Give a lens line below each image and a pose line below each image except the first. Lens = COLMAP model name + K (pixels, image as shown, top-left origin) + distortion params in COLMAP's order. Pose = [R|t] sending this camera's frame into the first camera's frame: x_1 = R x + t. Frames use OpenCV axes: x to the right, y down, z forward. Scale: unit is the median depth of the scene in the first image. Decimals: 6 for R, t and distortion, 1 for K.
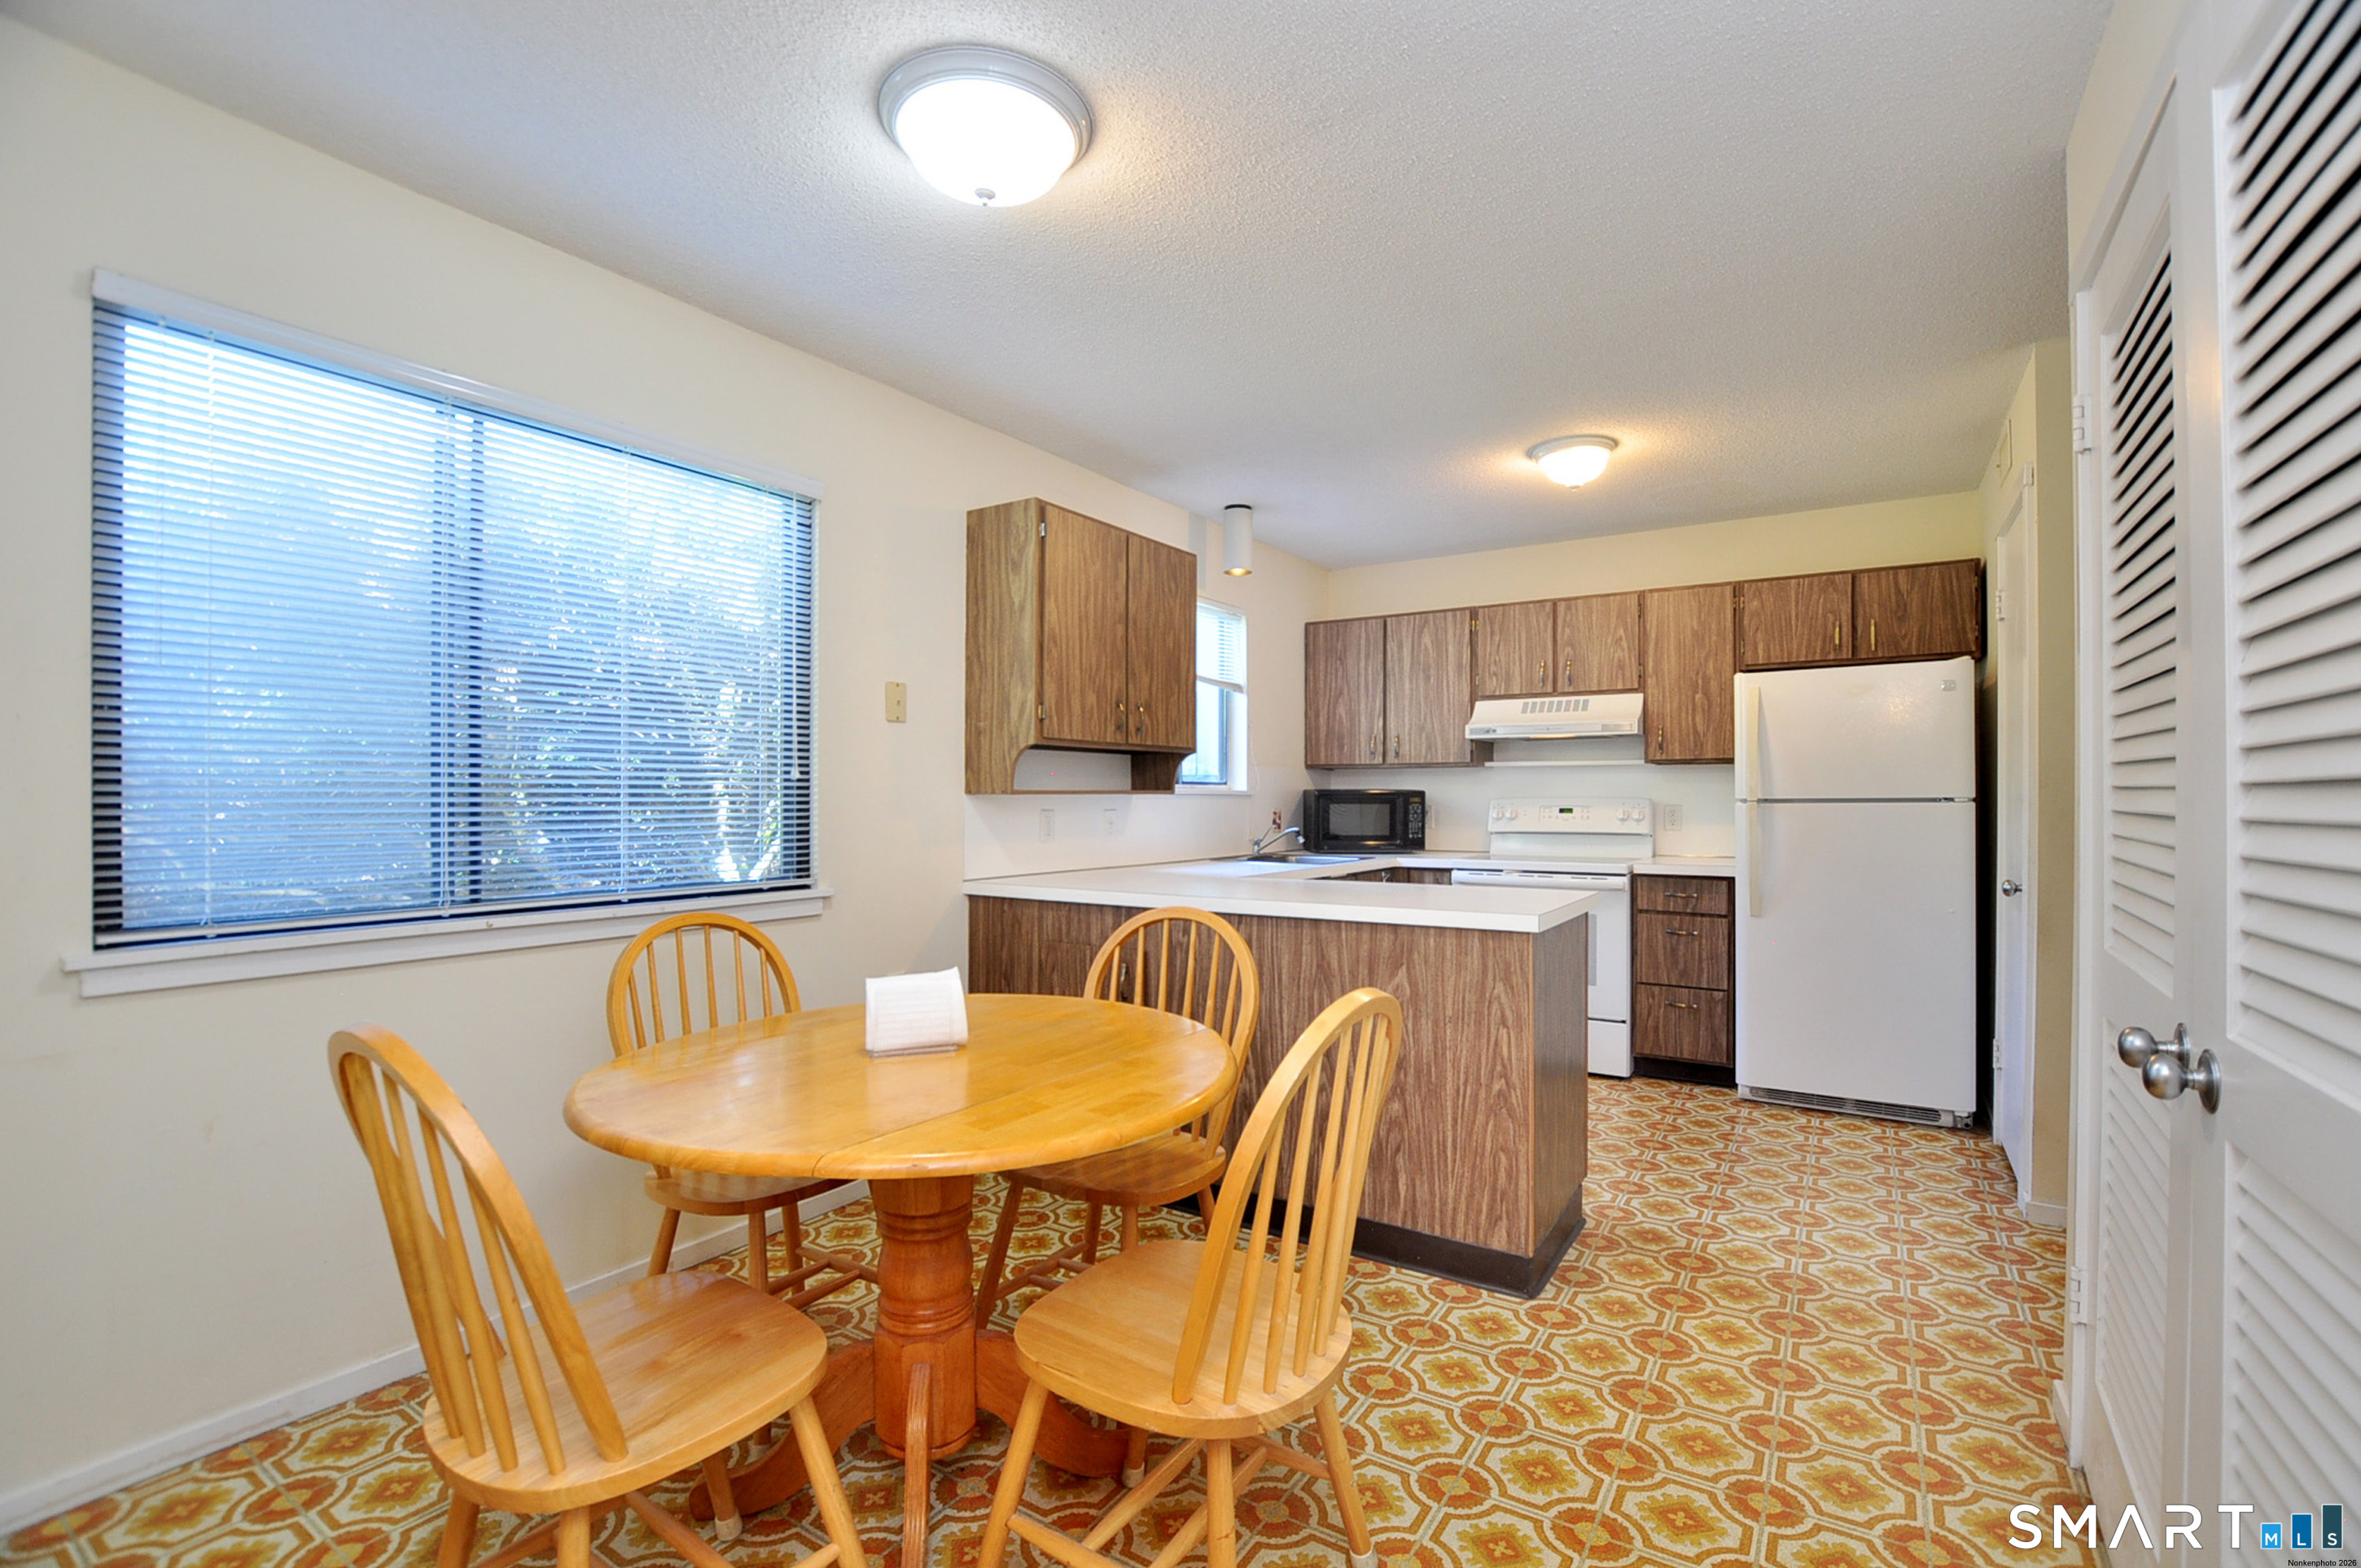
lens RADIAL K [[1034.7, 0, 1197.6], [0, 1034.7, 787.6], [0, 0, 1]] dist [-0.023229, 0.000046]
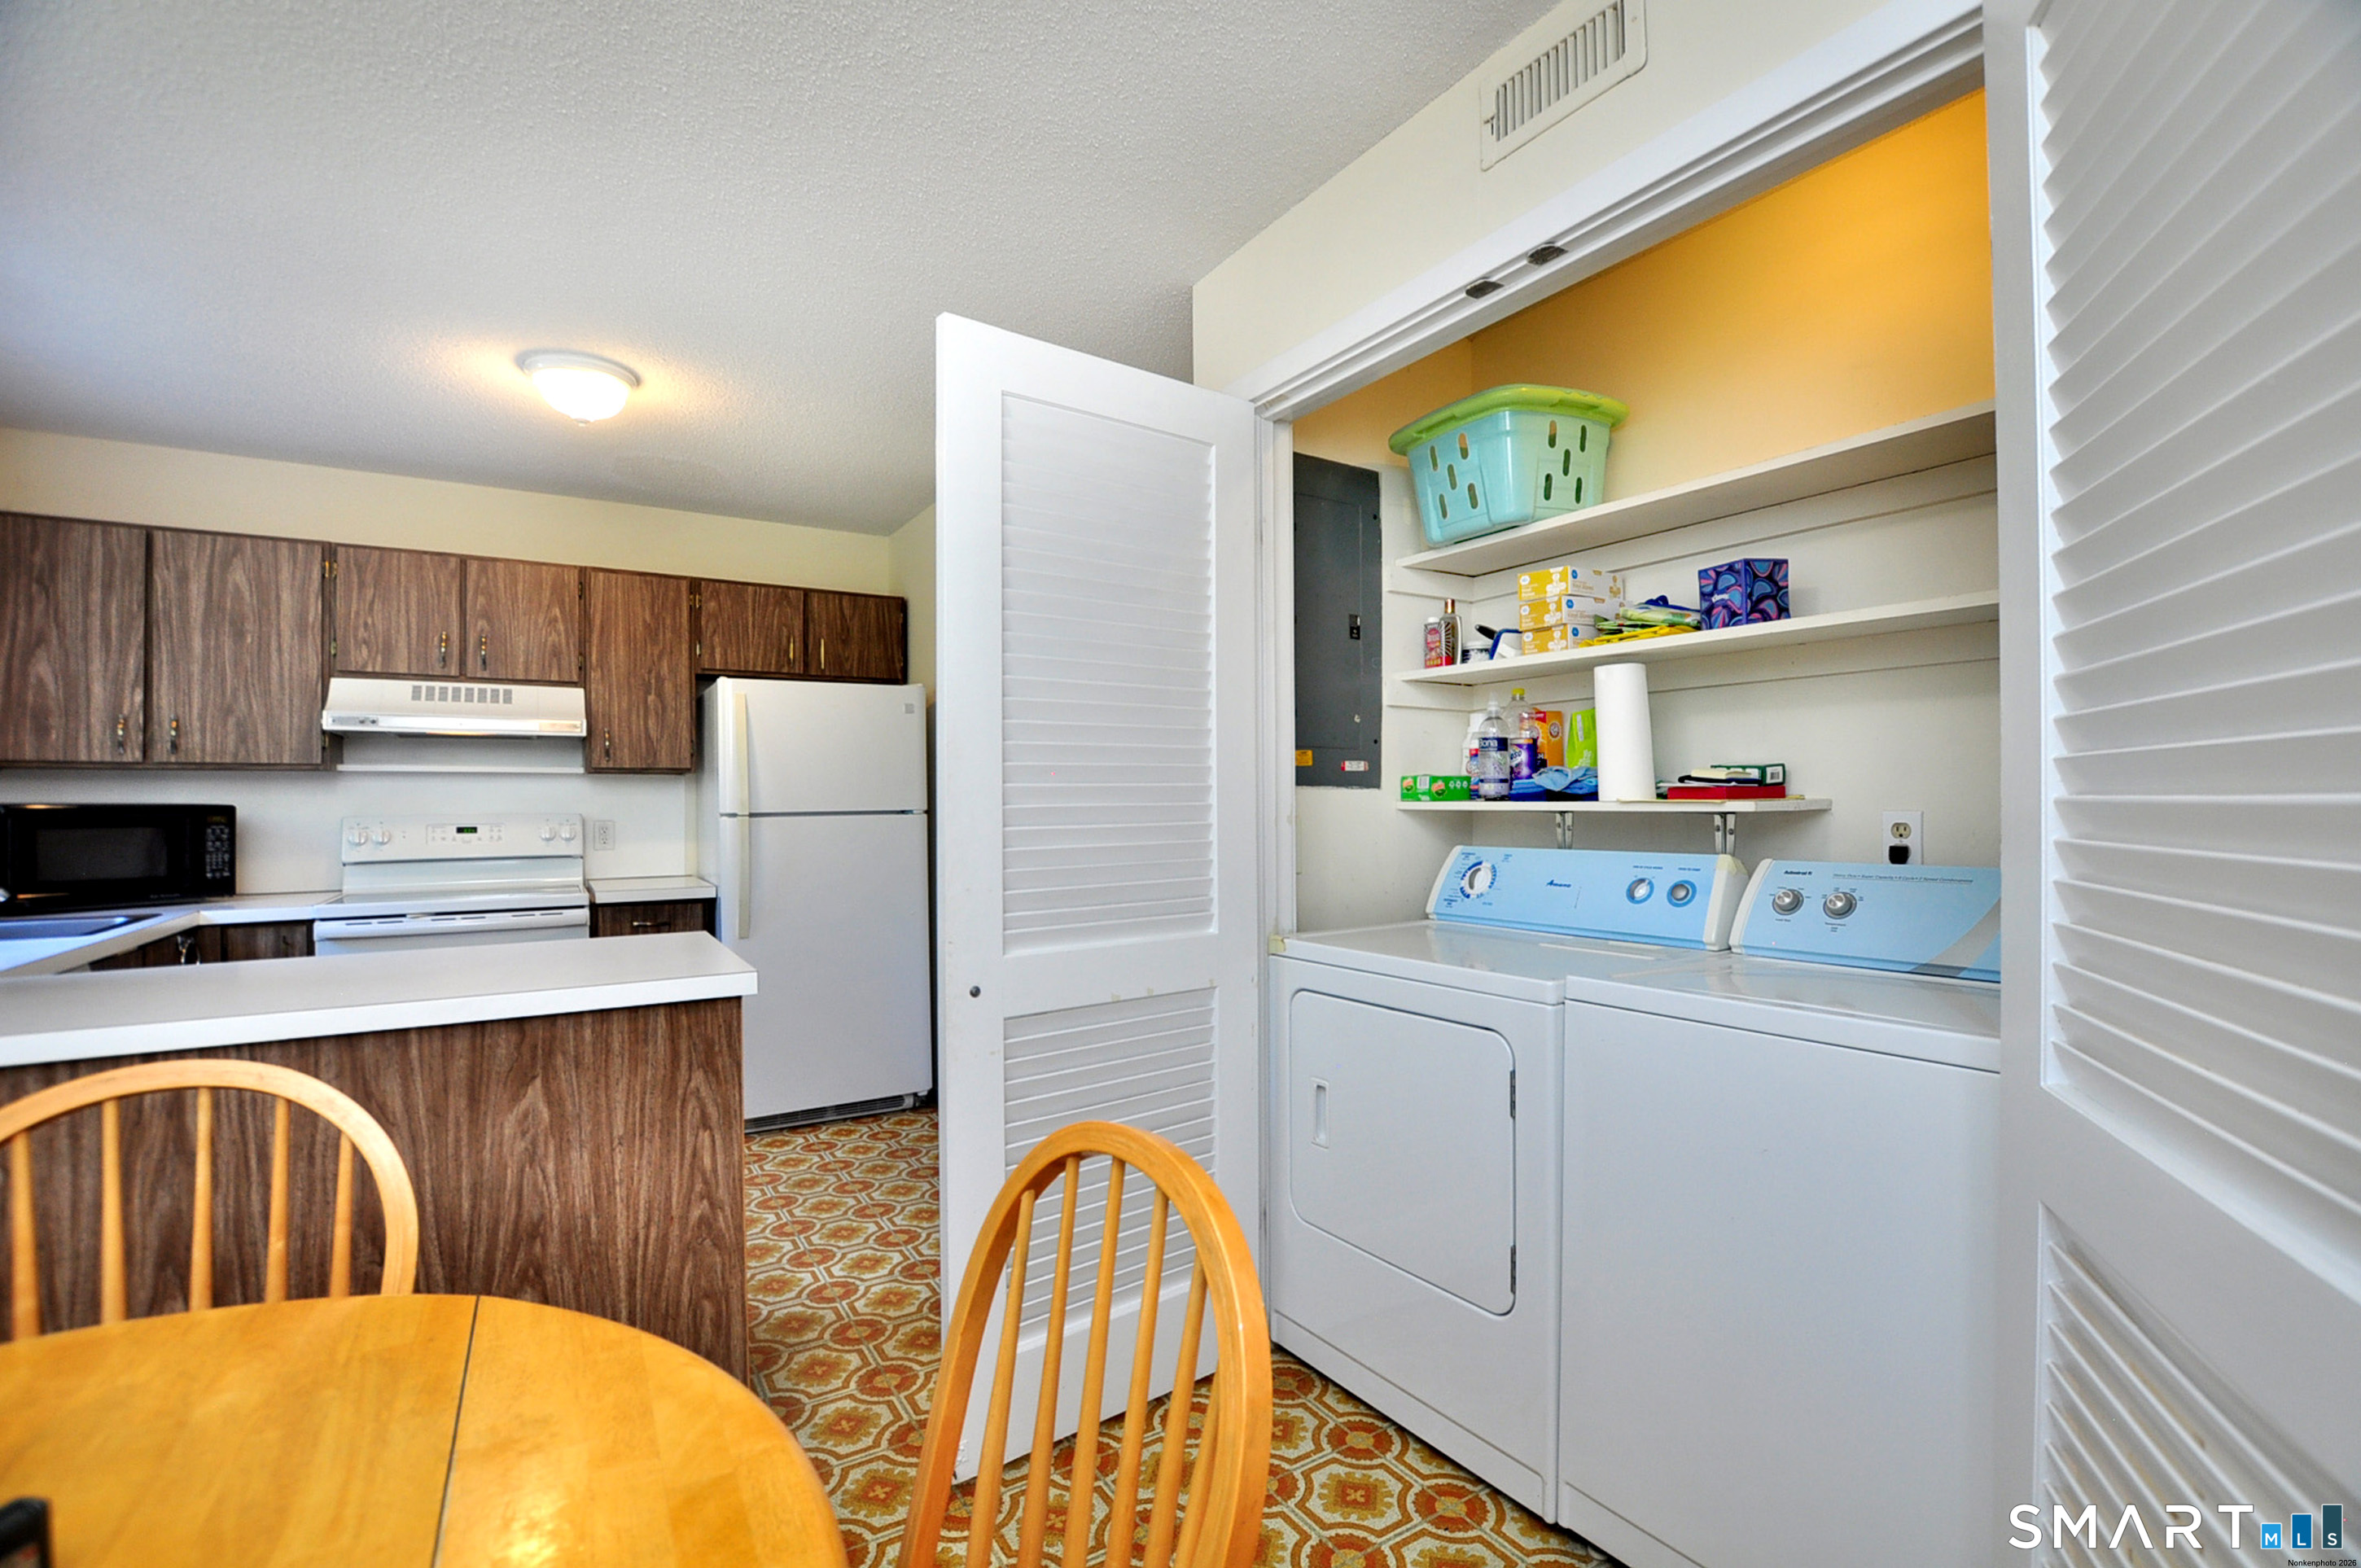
lens RADIAL K [[1034.7, 0, 1174.2], [0, 1034.7, 811.5], [0, 0, 1]] dist [-0.023229, 0.000046]
pose [[0.434836, -0.009486, 0.900460, -0.116181], [-0.001676, 0.999934, 0.011343, -0.001837], [-0.900508, -0.006441, 0.434792, 0.206987]]
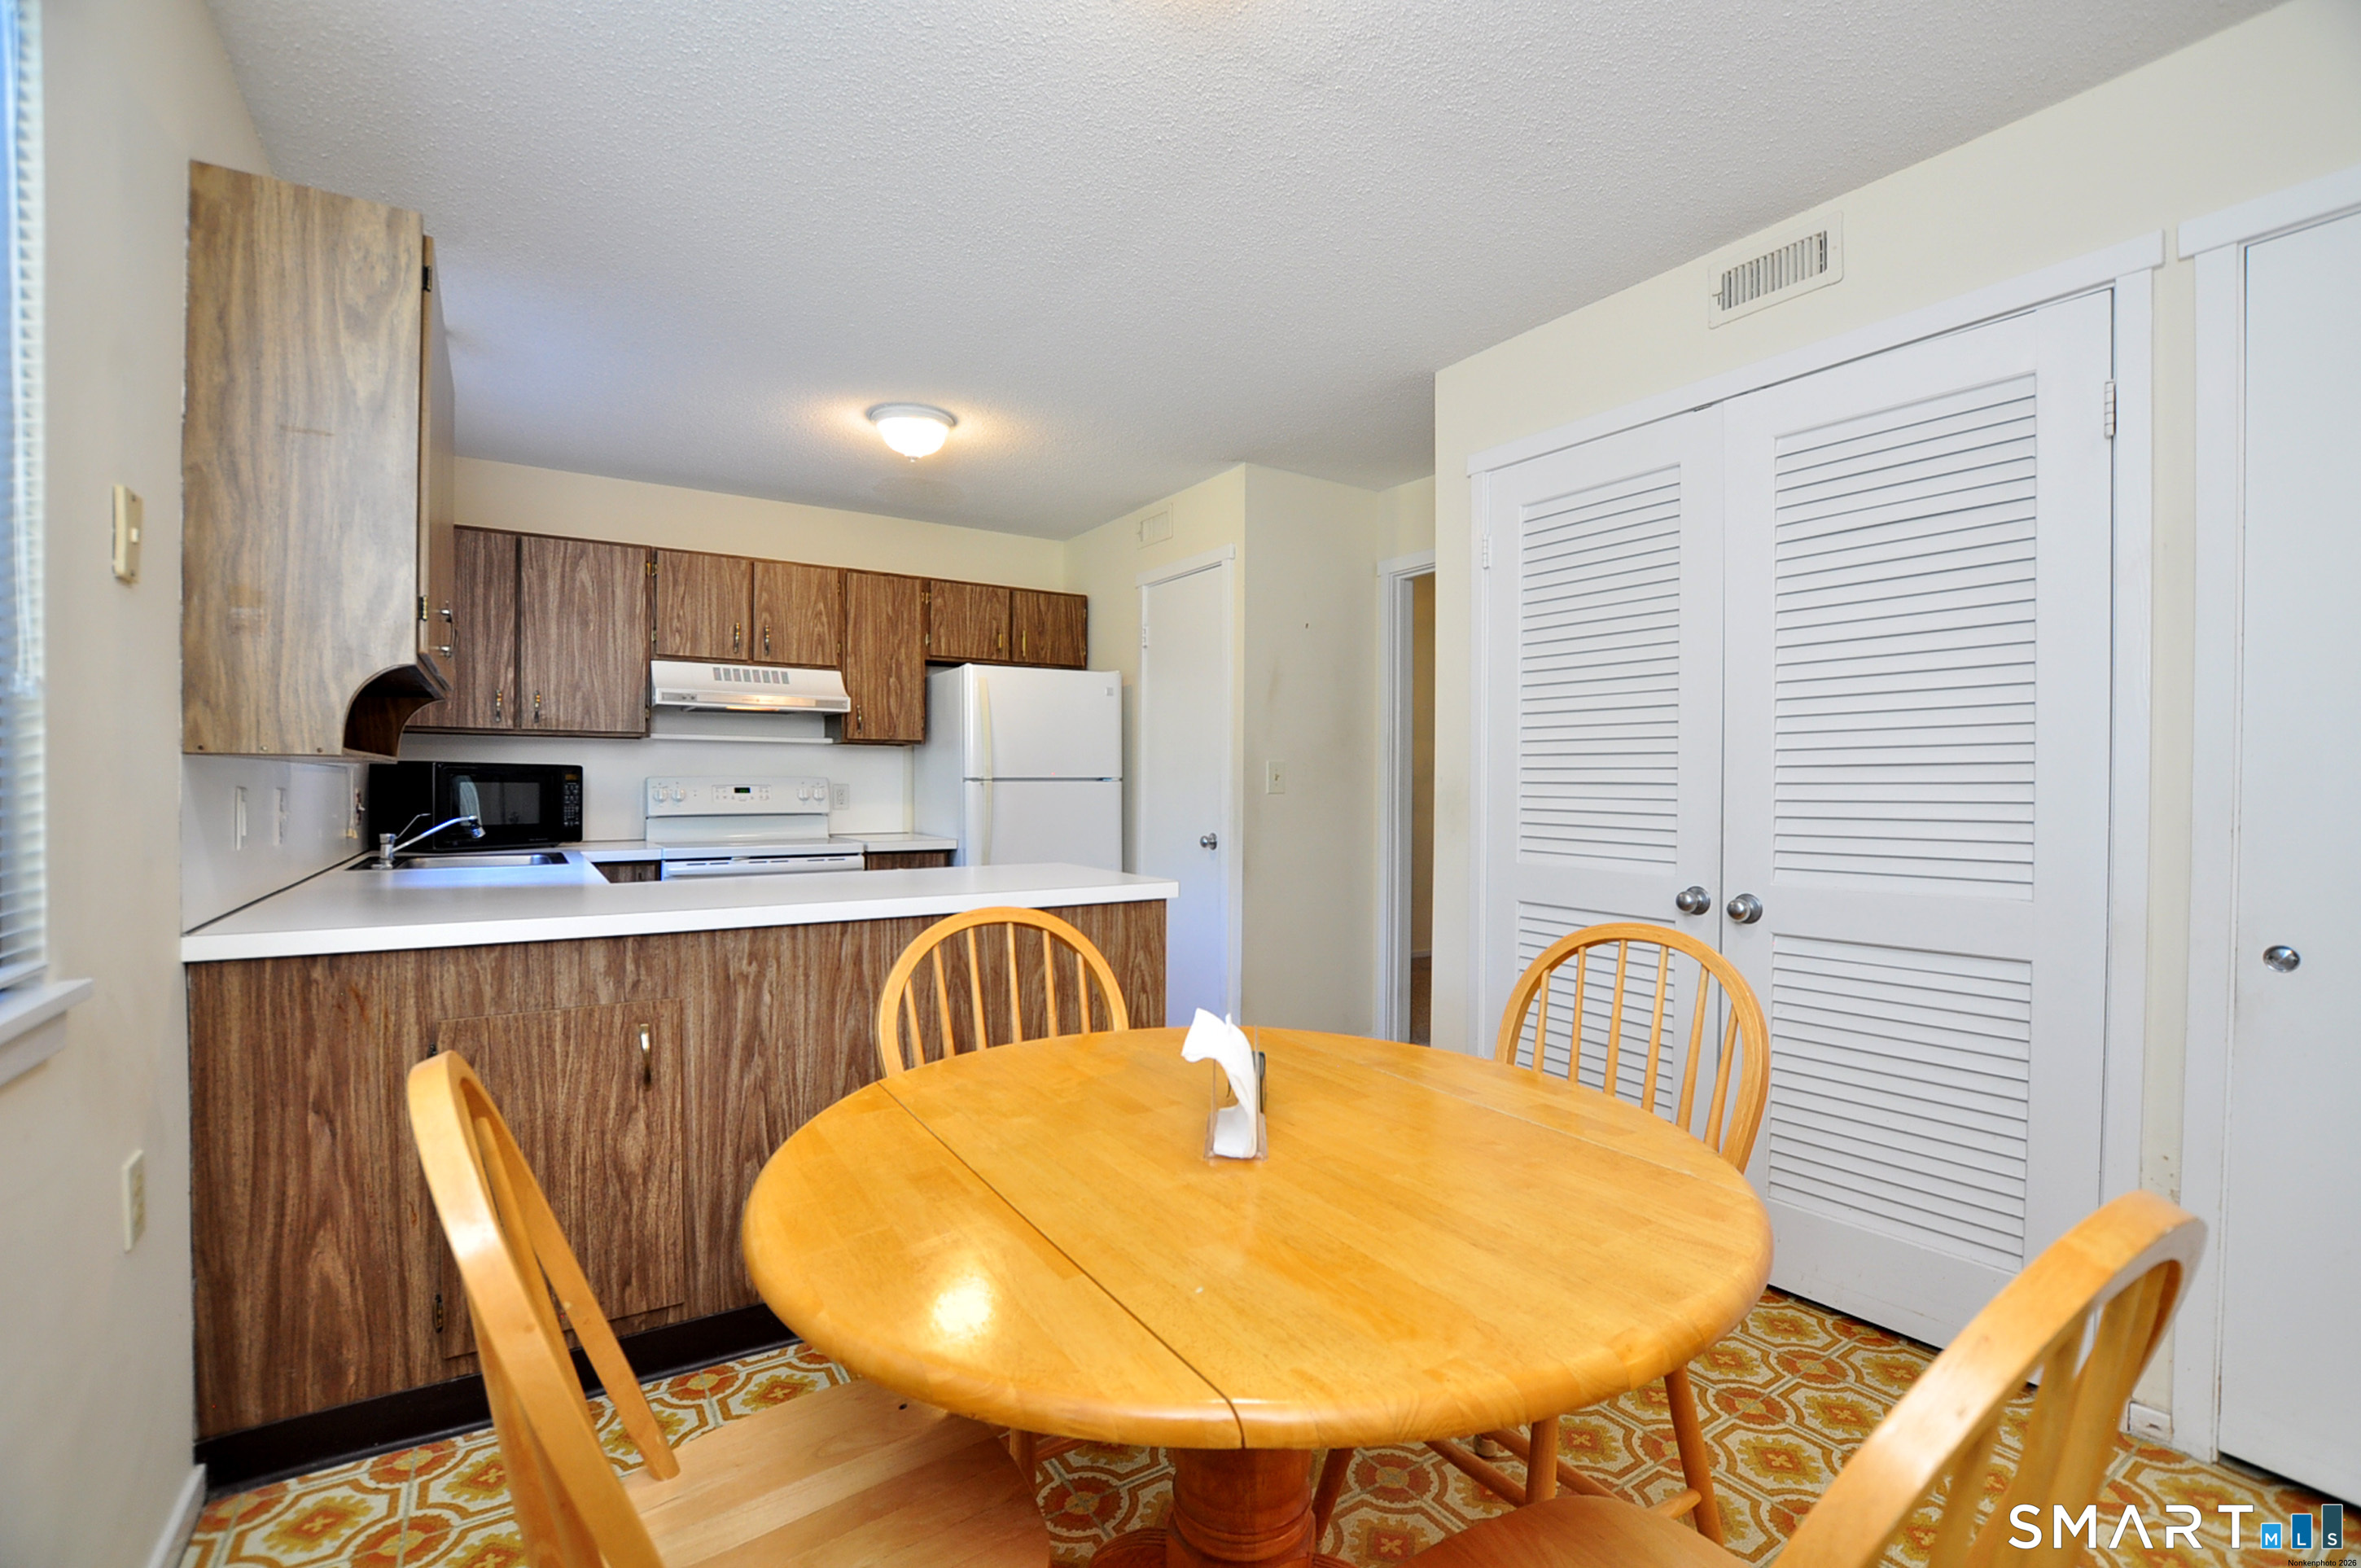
lens RADIAL K [[1034.7, 0, 1176.7], [0, 1034.7, 817.1], [0, 0, 1]] dist [-0.023229, 0.000046]
pose [[0.428528, -0.025328, 0.903173, -0.340389], [-0.013497, 0.999316, 0.034429, 0.010216], [-0.903428, -0.026944, 0.427893, 0.285360]]
